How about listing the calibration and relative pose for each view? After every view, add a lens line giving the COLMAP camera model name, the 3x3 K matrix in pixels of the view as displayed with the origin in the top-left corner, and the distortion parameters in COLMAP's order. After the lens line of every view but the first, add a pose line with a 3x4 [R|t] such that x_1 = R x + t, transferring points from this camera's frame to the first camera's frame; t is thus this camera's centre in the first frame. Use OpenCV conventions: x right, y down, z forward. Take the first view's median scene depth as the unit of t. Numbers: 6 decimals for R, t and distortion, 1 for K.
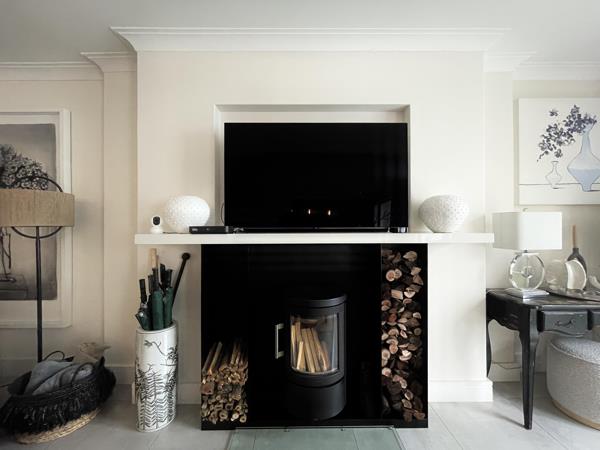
lens RADIAL K [[243.2, 0, 299.1], [0, 243.2, 225.0], [0, 0, 1]] dist [-0.001593, -0.000008]
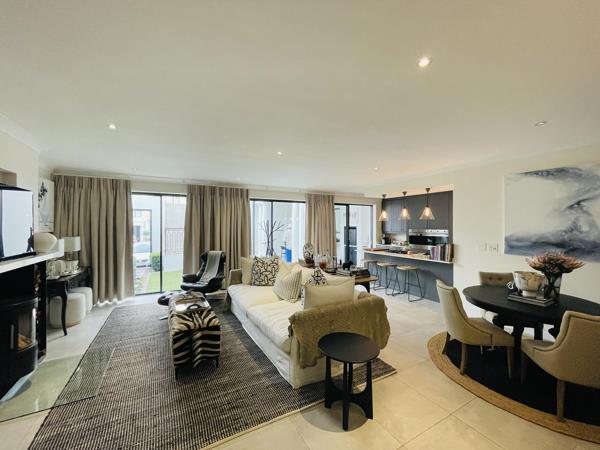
lens RADIAL K [[243.2, 0, 299.1], [0, 243.2, 225.0], [0, 0, 1]] dist [-0.001593, -0.000008]
pose [[-0.478789, 0.005437, 0.877913, -1.961027], [0.000992, 0.999984, -0.005652, -0.168687], [-0.877929, -0.001835, -0.478787, 0.157060]]
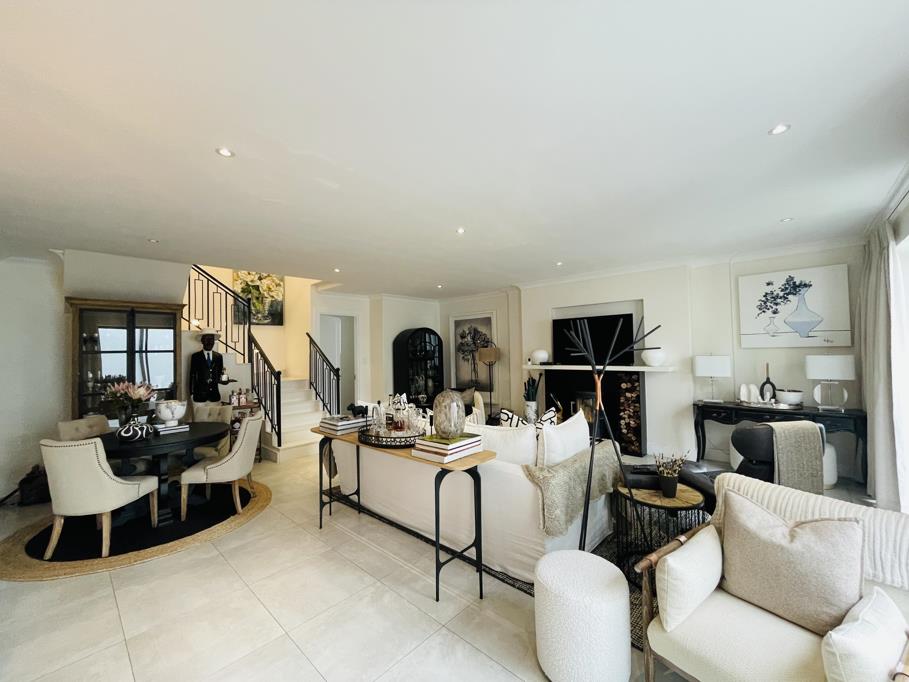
lens RADIAL K [[368.4, 0, 453.1], [0, 368.4, 341.0], [0, 0, 1]] dist [-0.001593, -0.000008]
pose [[0.726639, -0.029918, -0.686368, 1.473992], [0.021391, 0.999552, -0.020923, -0.147780], [0.686687, 0.000522, 0.726953, -2.331779]]
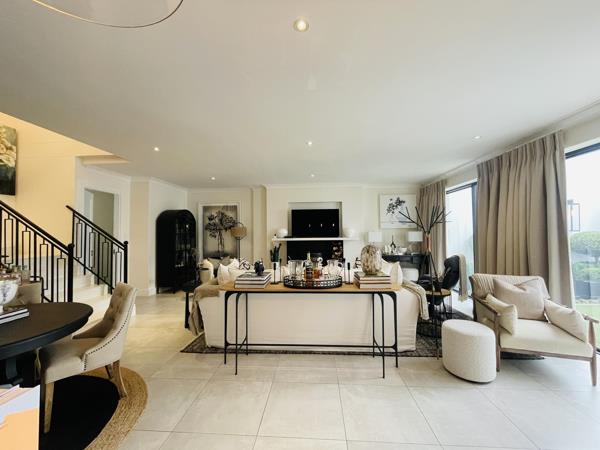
lens RADIAL K [[243.2, 0, 299.1], [0, 243.2, 225.0], [0, 0, 1]] dist [-0.001593, -0.000008]
pose [[0.996985, -0.009635, -0.076994, 0.111163], [0.007592, 0.999612, -0.026794, -0.066914], [0.077223, 0.026129, 0.996671, -2.837885]]
